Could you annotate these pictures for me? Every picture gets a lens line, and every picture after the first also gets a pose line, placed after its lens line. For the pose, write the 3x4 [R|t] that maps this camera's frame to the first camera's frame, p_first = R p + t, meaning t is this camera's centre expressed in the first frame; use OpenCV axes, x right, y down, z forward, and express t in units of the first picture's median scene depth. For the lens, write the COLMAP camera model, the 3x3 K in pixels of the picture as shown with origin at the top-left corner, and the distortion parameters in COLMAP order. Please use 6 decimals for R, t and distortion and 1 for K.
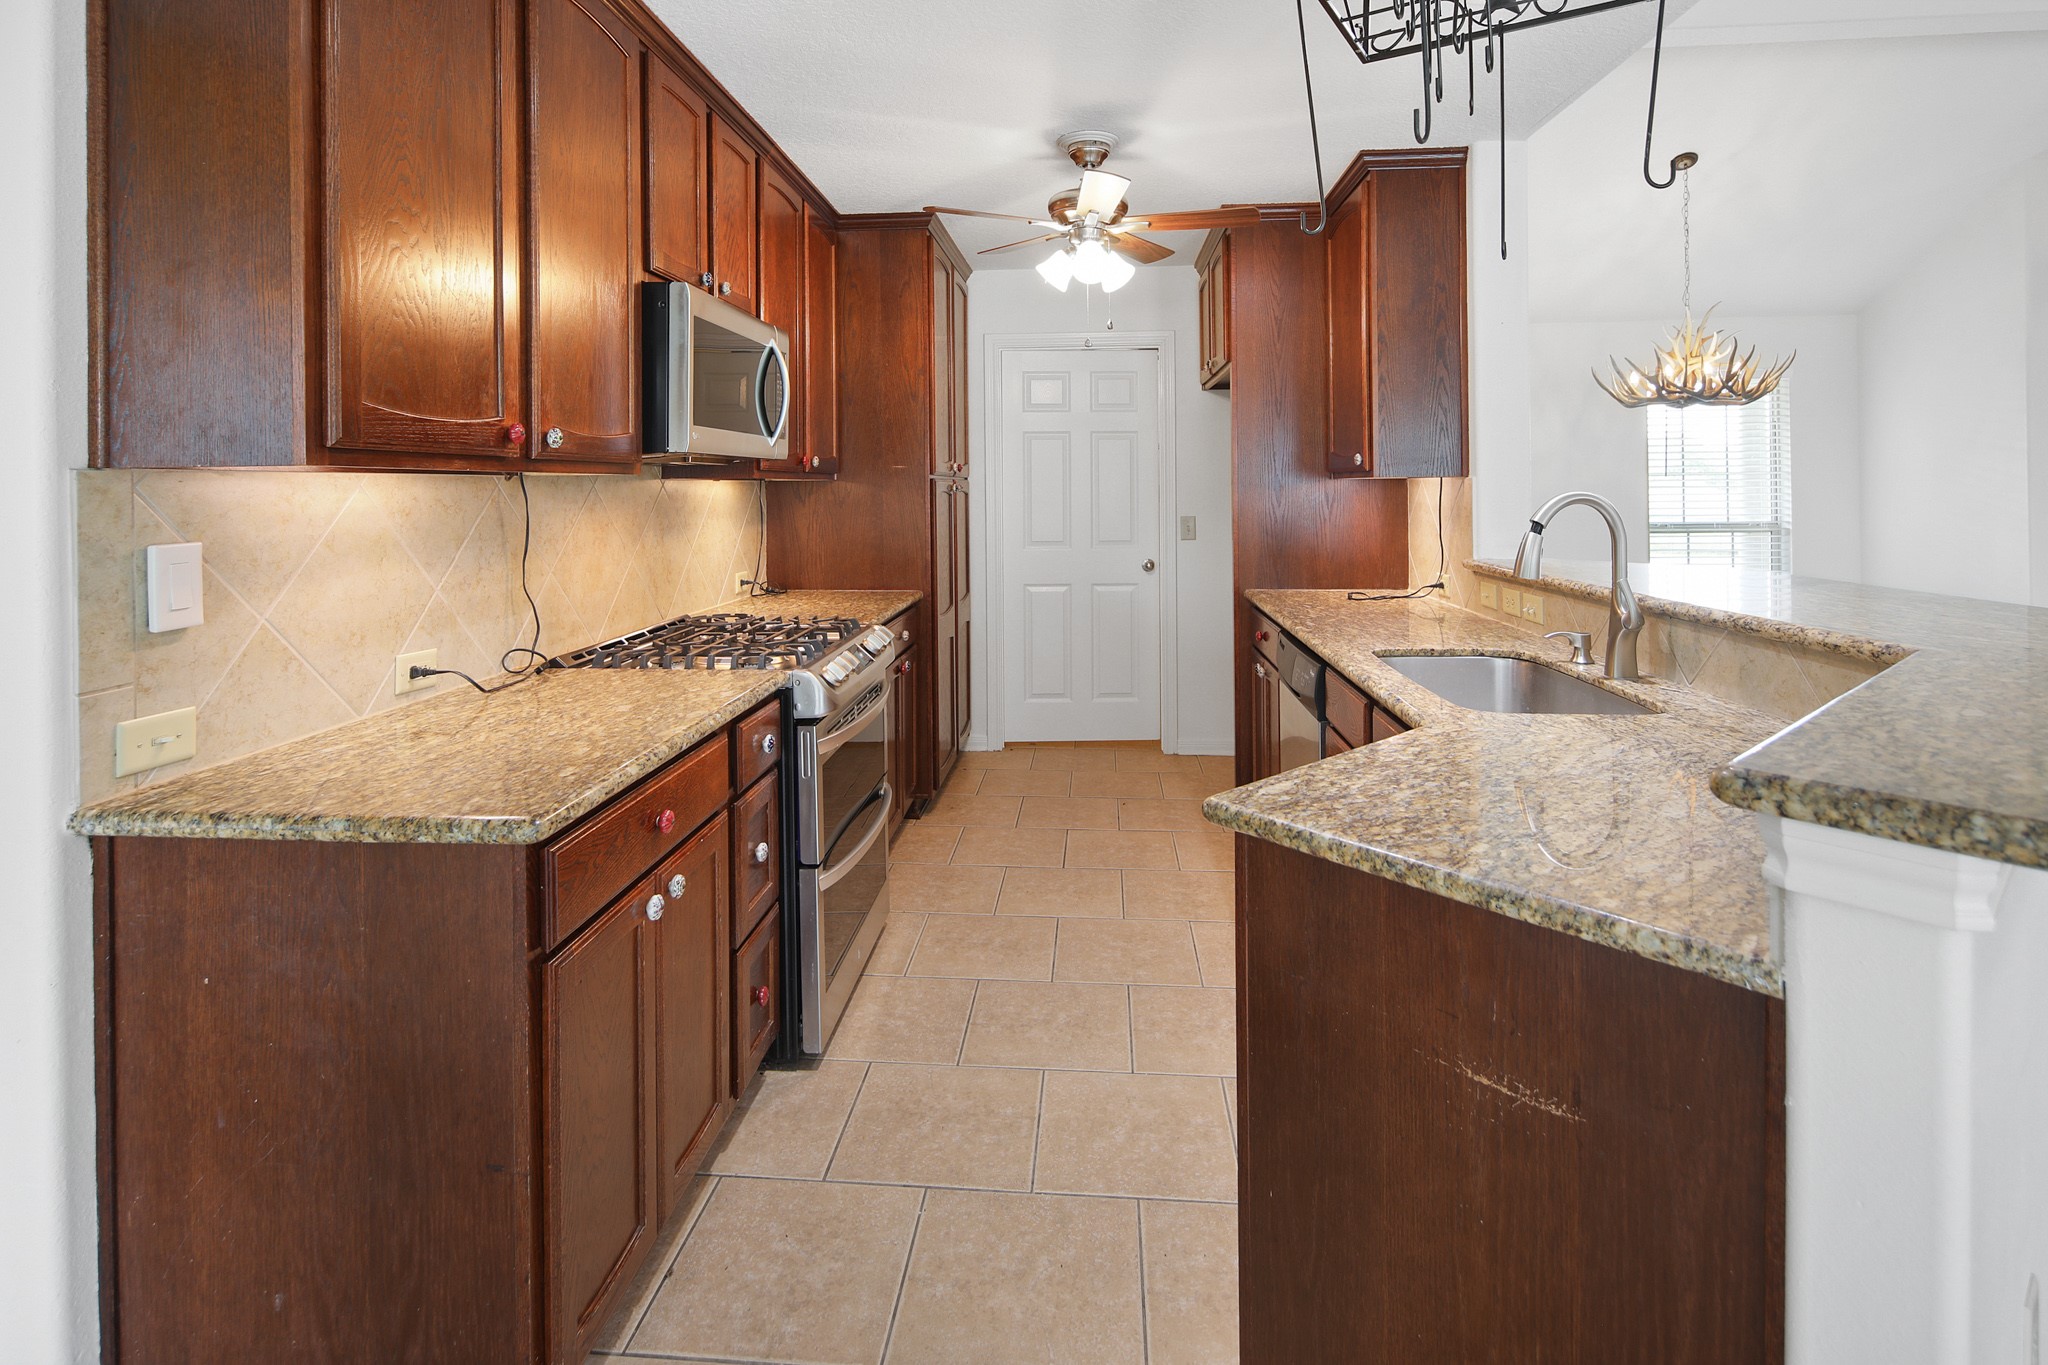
lens RADIAL K [[1015.2, 0, 1006.4], [0, 1015.2, 493.1], [0, 0, 1]] dist [0.016951, -0.000553]
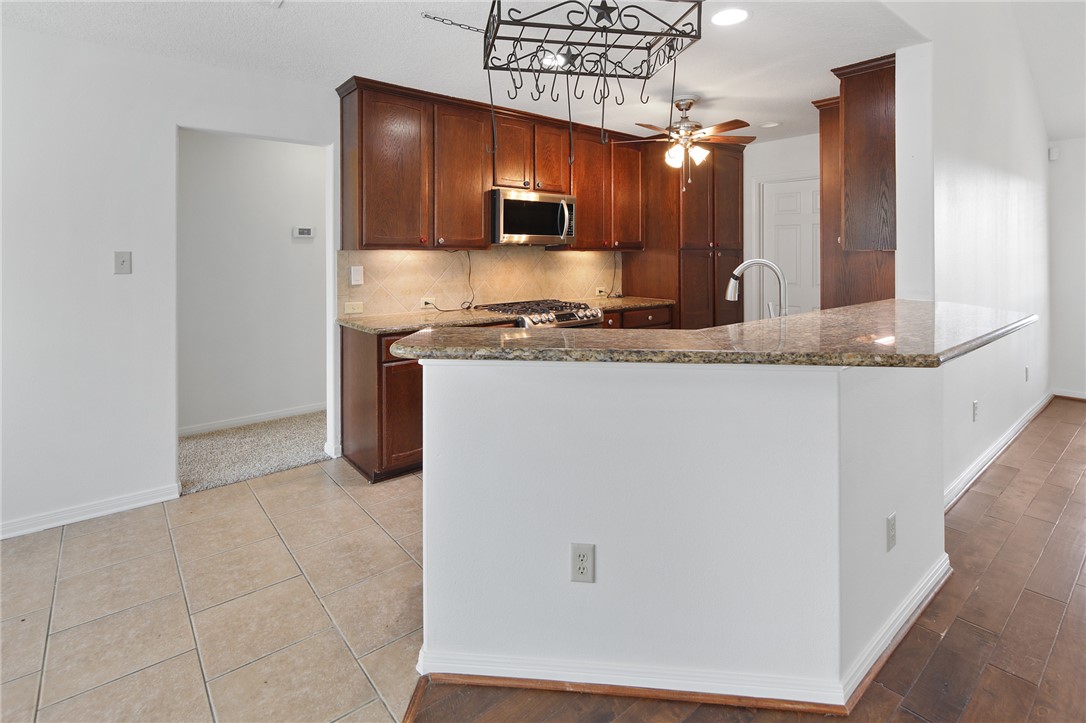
lens RADIAL K [[538.3, 0, 532.9], [0, 538.3, 261.6], [0, 0, 1]] dist [0.016951, -0.000553]
pose [[0.691009, 0.015465, -0.722681, 1.078017], [-0.006774, 0.999866, 0.014920, -0.009343], [0.722814, -0.005415, 0.691021, -0.078879]]
